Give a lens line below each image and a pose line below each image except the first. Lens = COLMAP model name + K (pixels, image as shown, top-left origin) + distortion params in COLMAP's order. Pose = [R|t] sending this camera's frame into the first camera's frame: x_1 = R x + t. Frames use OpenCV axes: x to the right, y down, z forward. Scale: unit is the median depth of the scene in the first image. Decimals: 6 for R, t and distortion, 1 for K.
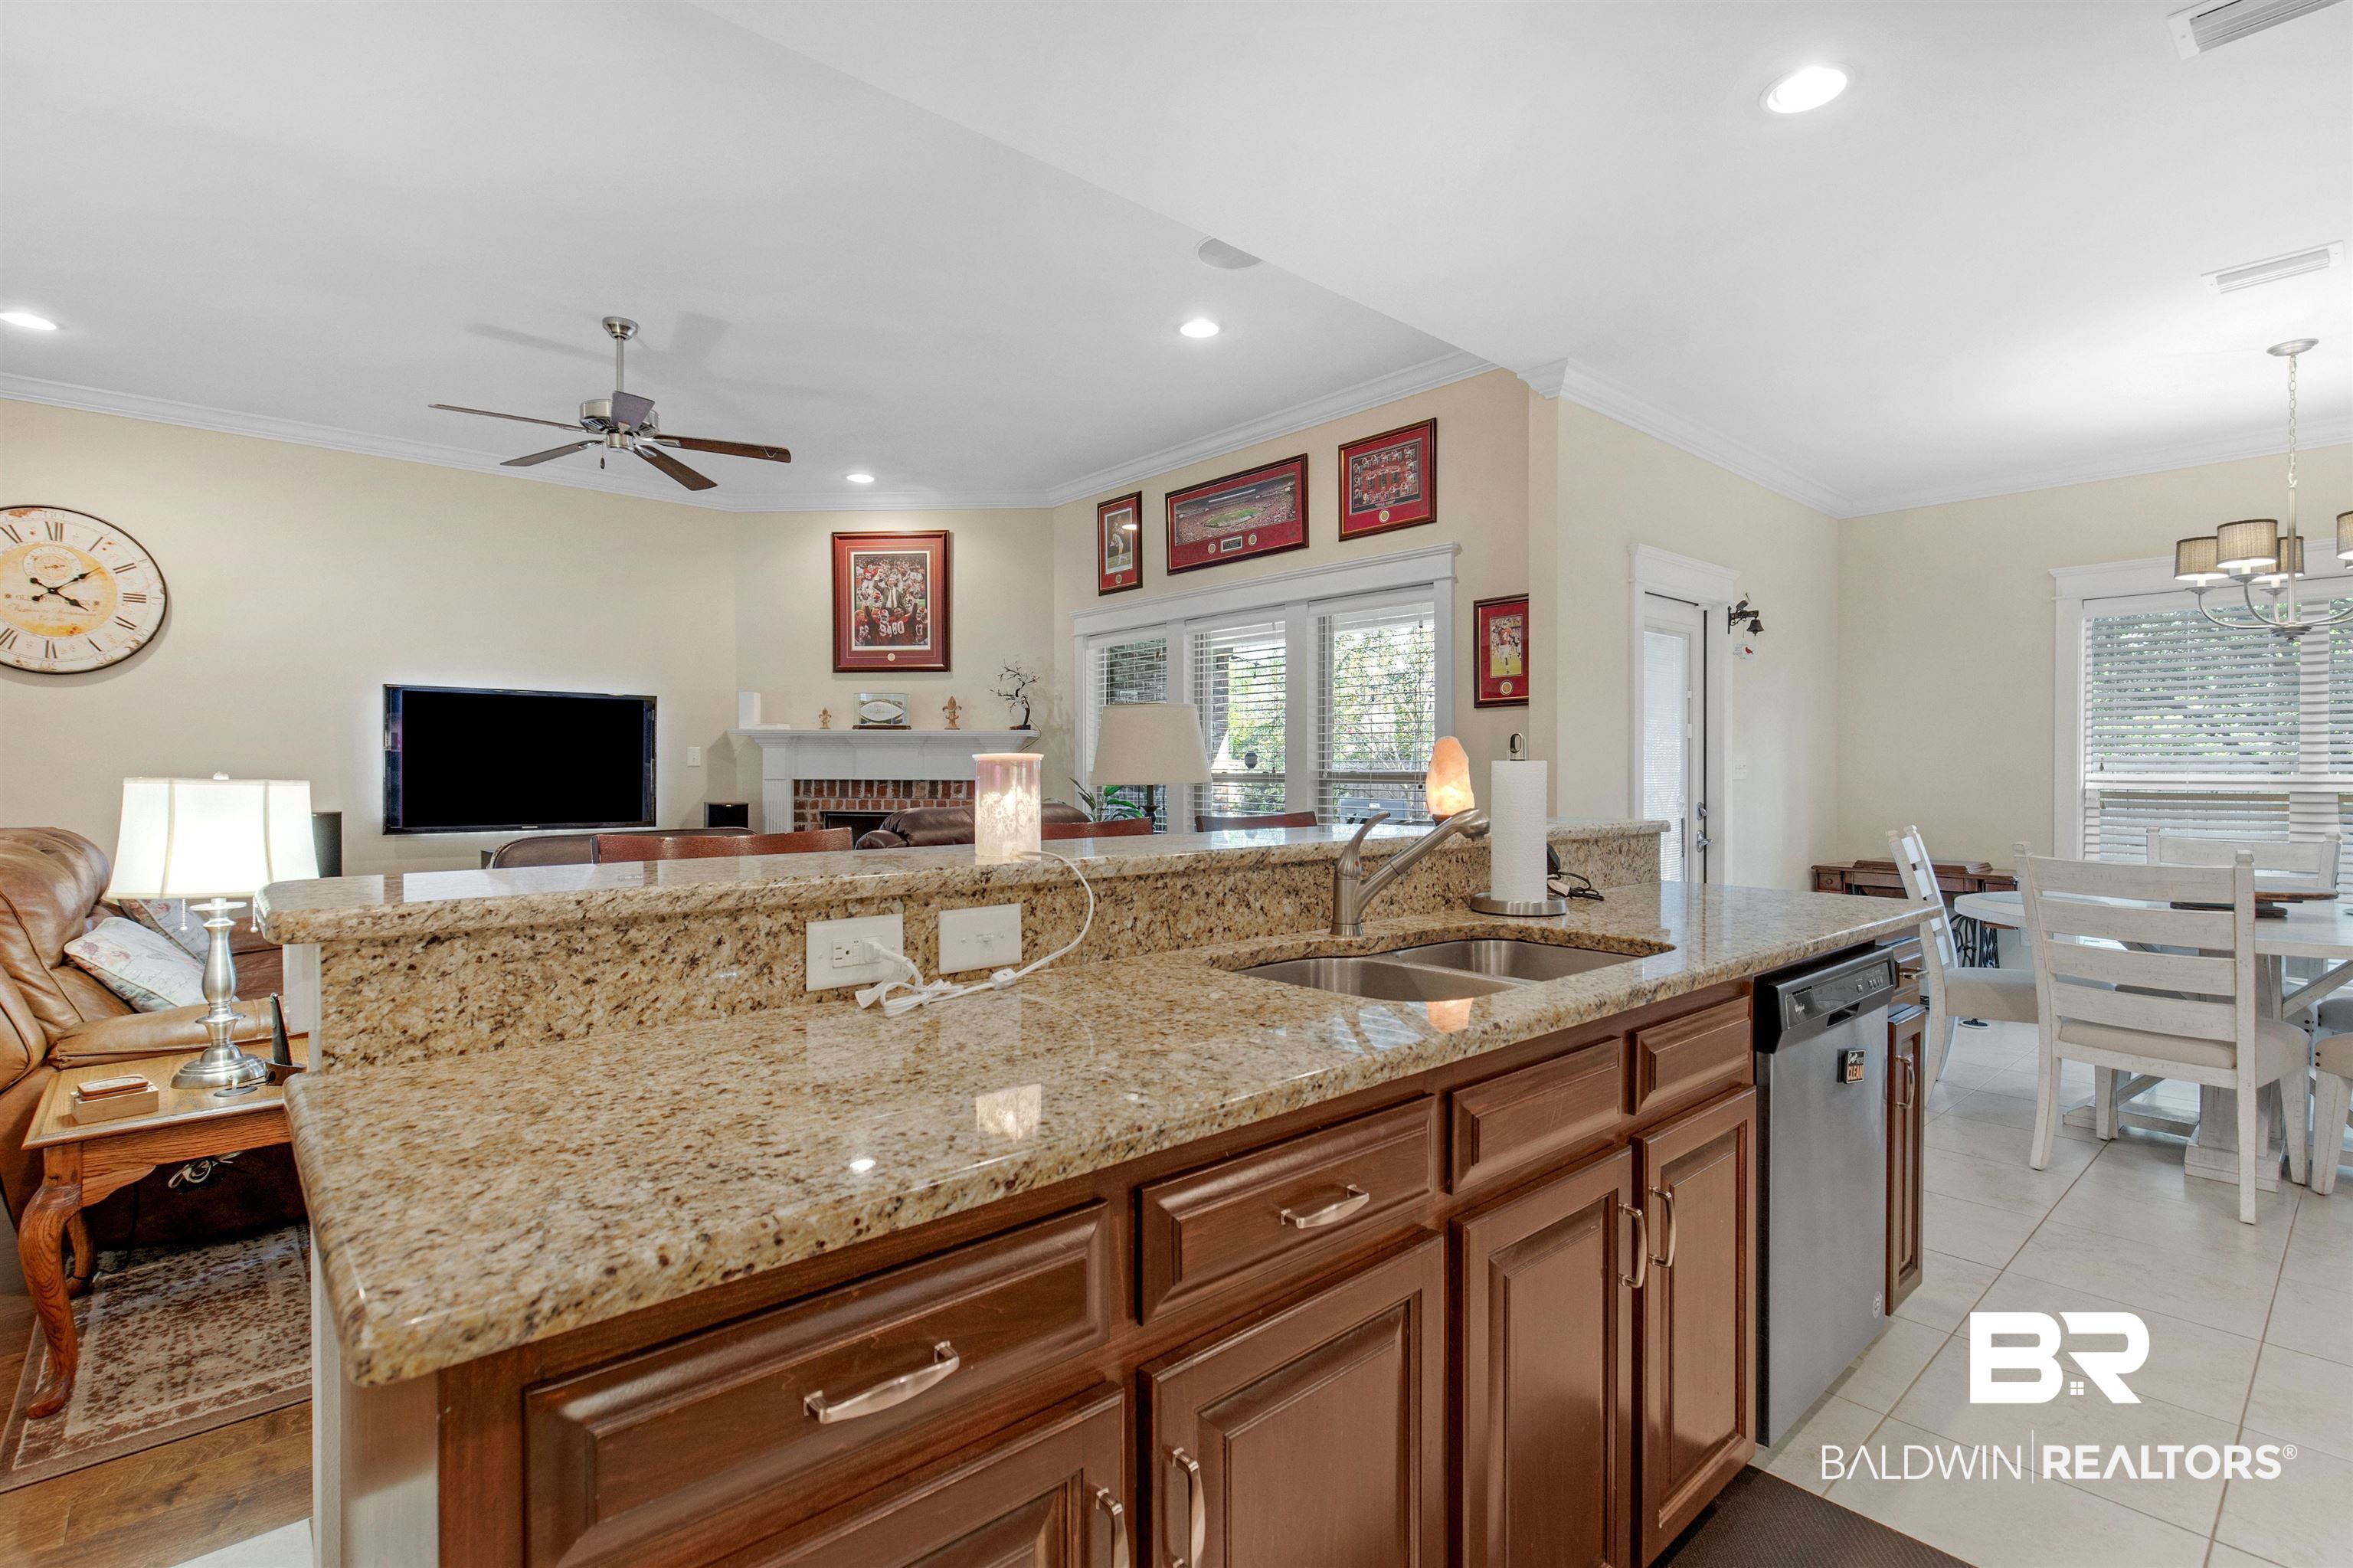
lens RADIAL K [[1082.3, 0, 1169.4], [0, 1082.3, 787.4], [0, 0, 1]] dist [0.013517, -0.003427]
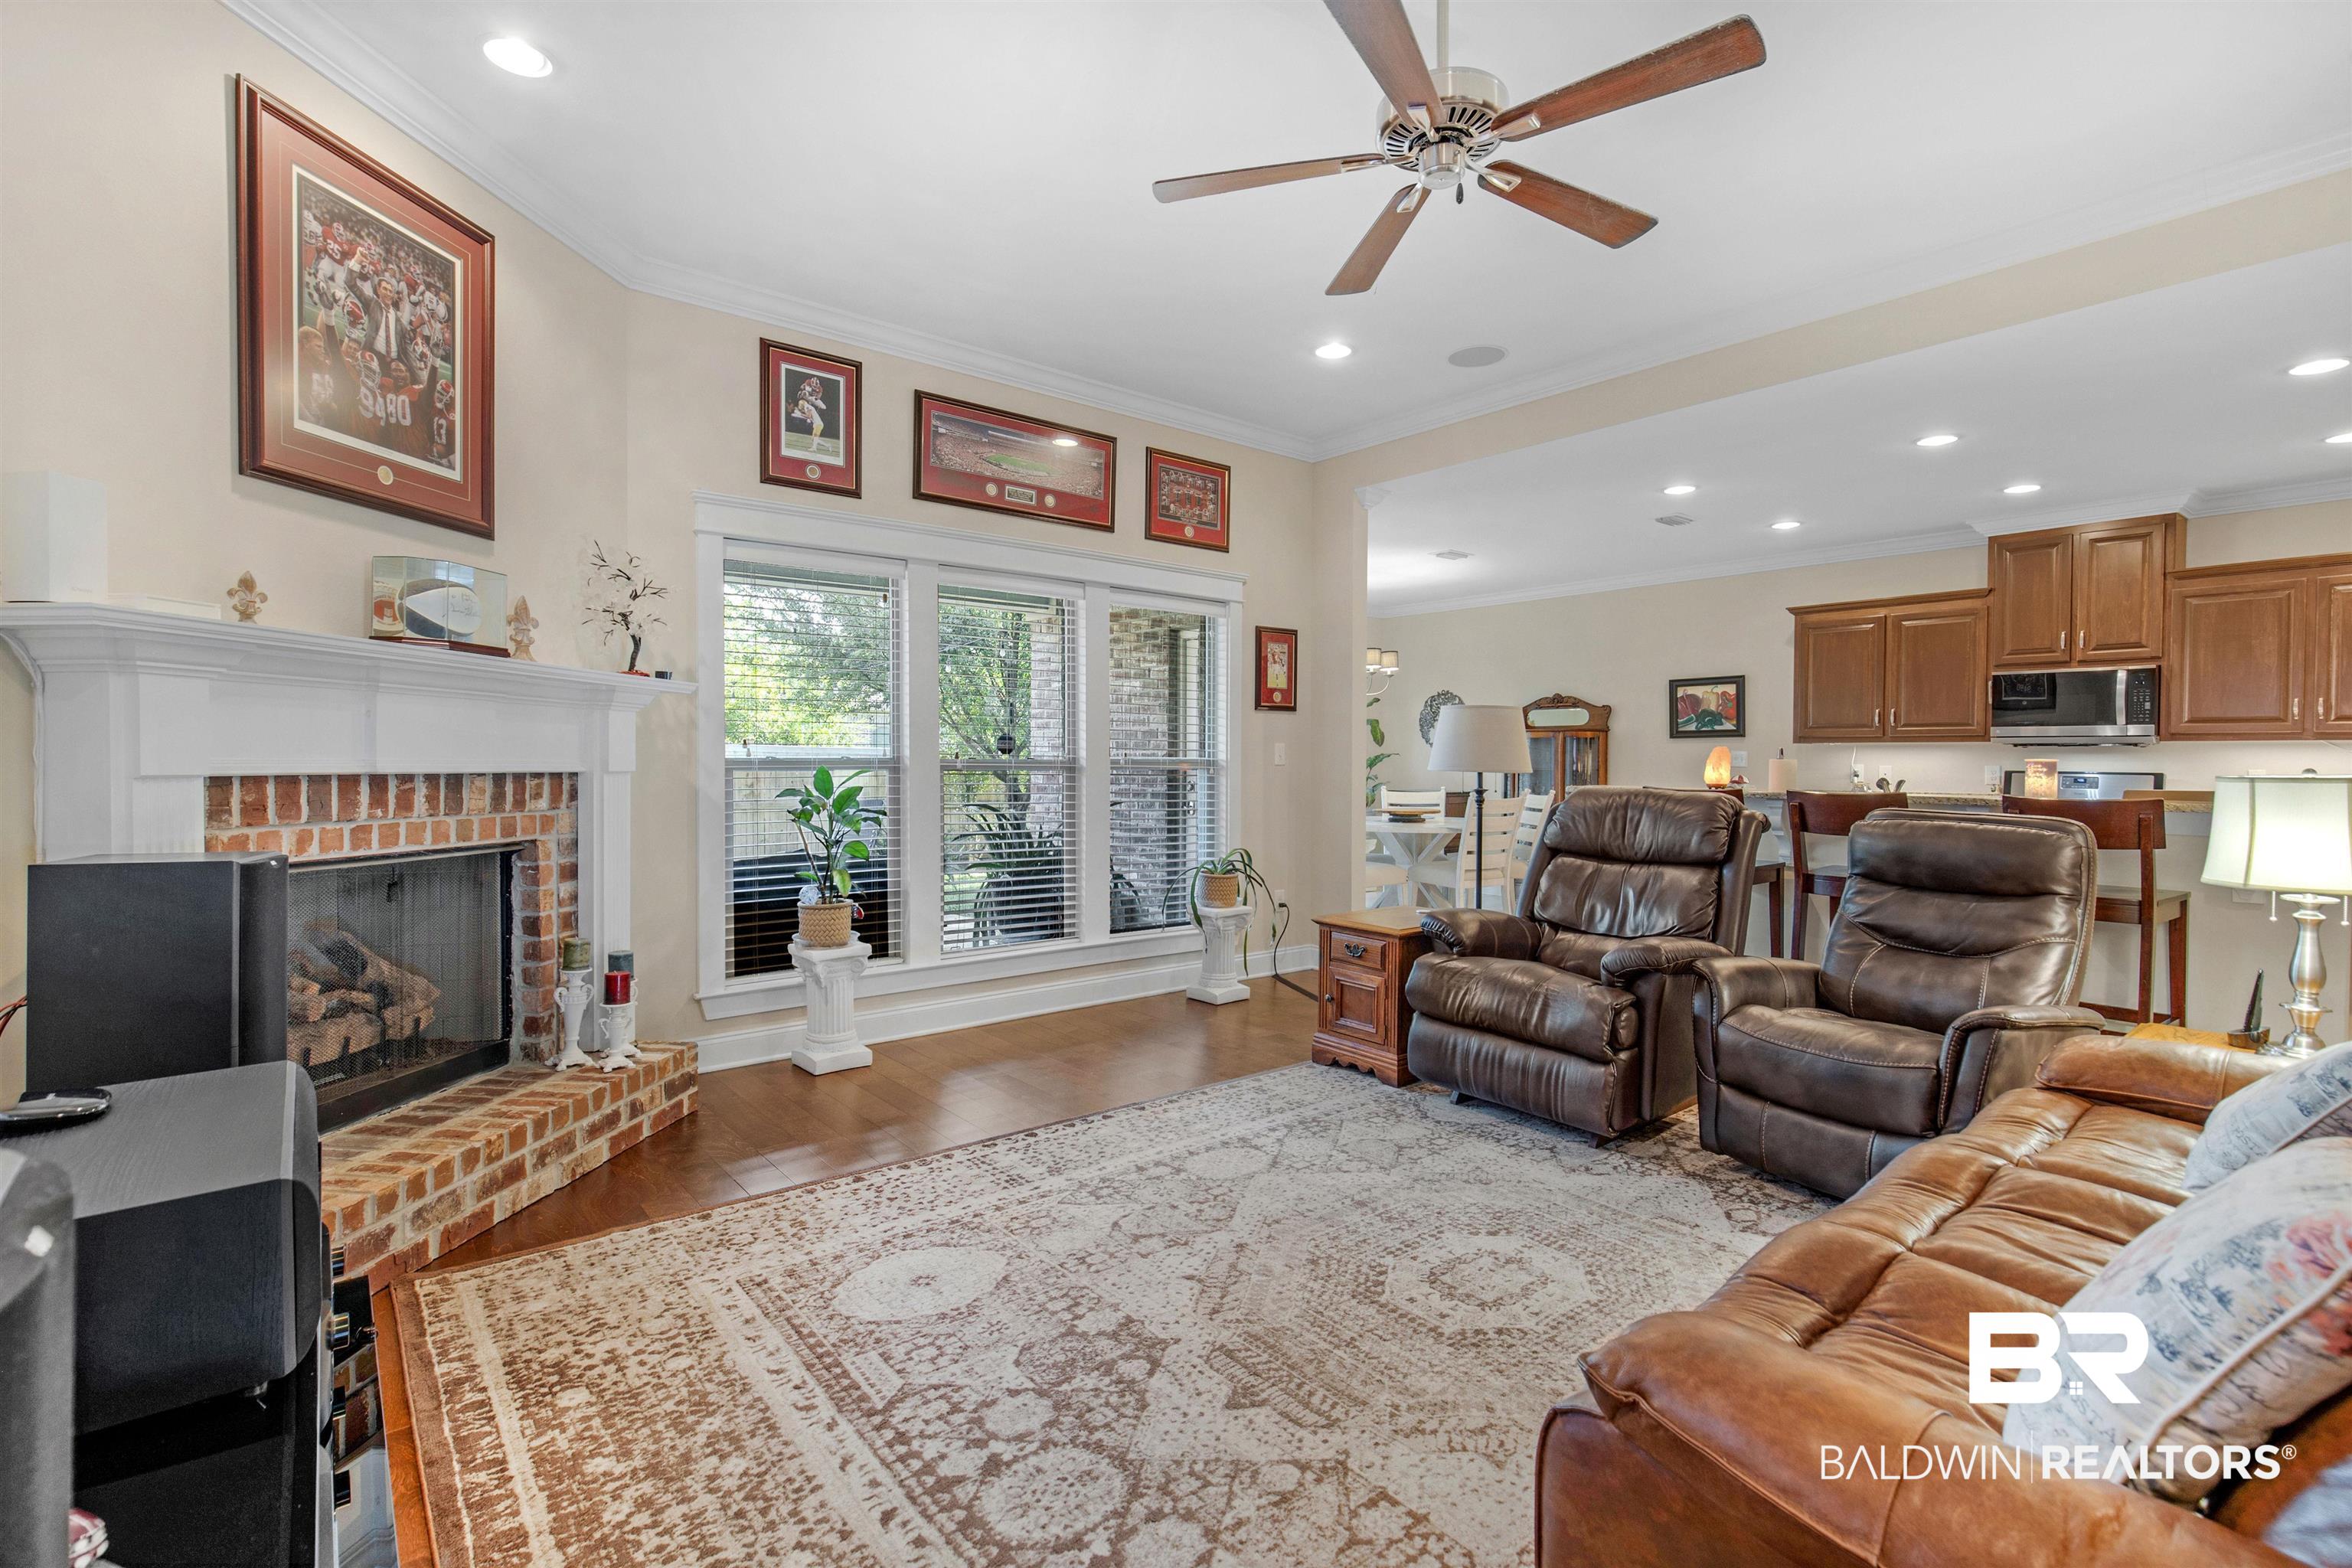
lens RADIAL K [[1081.8, 0, 1176.9], [0, 1081.8, 770.7], [0, 0, 1]] dist [0.013517, -0.003427]
pose [[0.050412, -0.010193, 0.998676, -0.720215], [0.007670, 0.999922, 0.009818, -0.010550], [-0.998699, 0.007165, 0.050487, 0.746720]]
